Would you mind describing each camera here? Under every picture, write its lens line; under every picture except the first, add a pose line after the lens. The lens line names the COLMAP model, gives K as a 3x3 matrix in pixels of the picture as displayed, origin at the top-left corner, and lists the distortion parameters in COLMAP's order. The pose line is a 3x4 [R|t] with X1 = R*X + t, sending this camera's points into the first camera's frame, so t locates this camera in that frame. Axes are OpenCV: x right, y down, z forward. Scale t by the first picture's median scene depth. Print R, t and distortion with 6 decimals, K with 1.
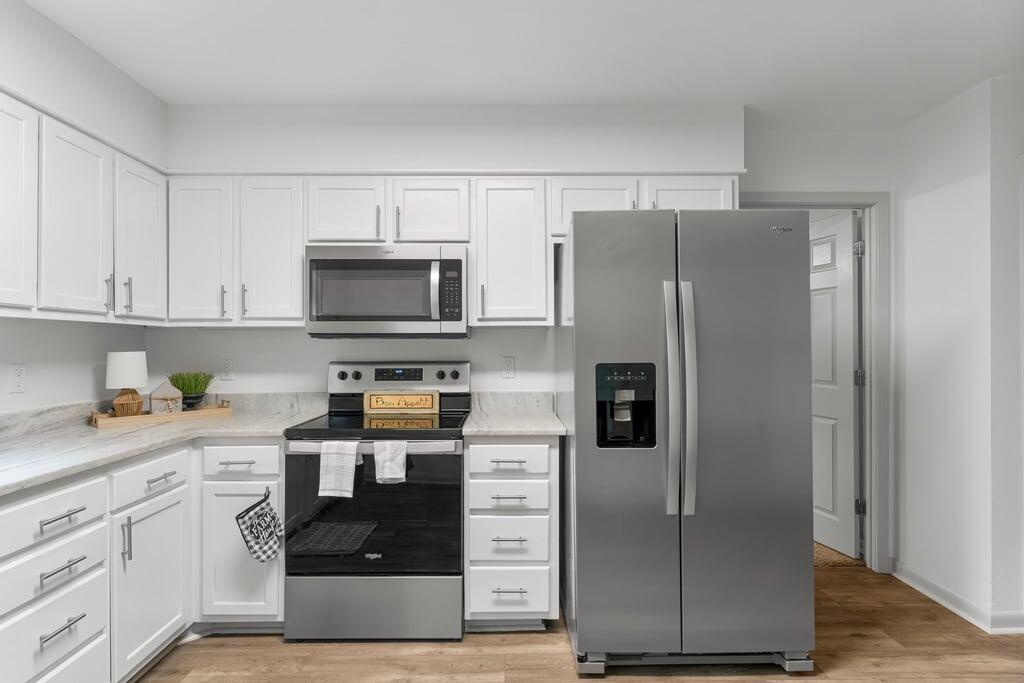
lens RADIAL K [[532.5, 0, 510.2], [0, 532.5, 345.5], [0, 0, 1]] dist [-0.000702, -0.000092]
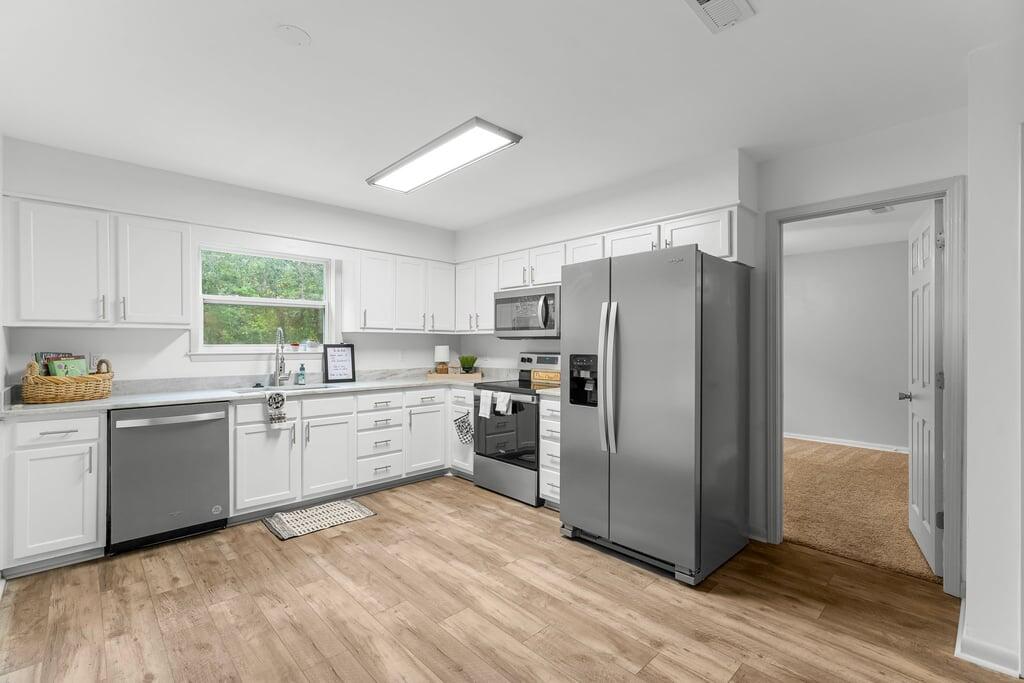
lens RADIAL K [[451.6, 0, 511.7], [0, 451.6, 348.7], [0, 0, 1]] dist [0.001538, 0.000249]
pose [[0.685071, 0.011858, -0.728380, 0.965148], [-0.004674, 0.999918, 0.011883, 0.000201], [0.728462, -0.004736, 0.685070, -0.103969]]
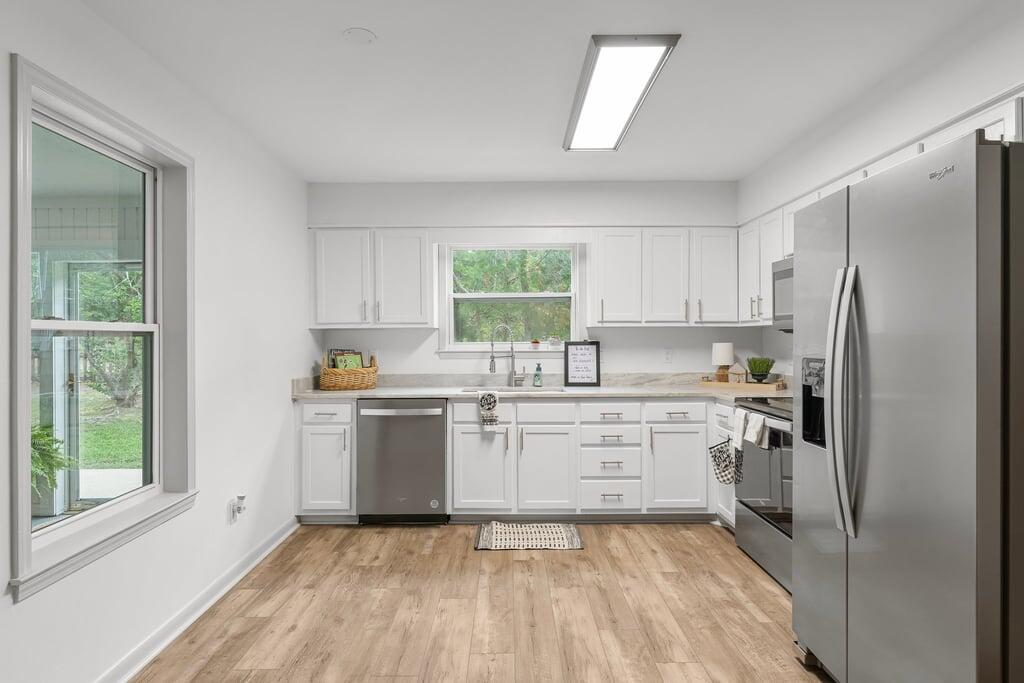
lens RADIAL K [[568.8, 0, 512.0], [0, 568.8, 341.5], [0, 0, 1]] dist [0.001543, 0.000316]
pose [[0.001907, 0.005781, -0.999981, 1.115908], [0.002686, 0.999980, 0.005786, -0.004612], [0.999995, -0.002697, 0.001891, 0.393367]]
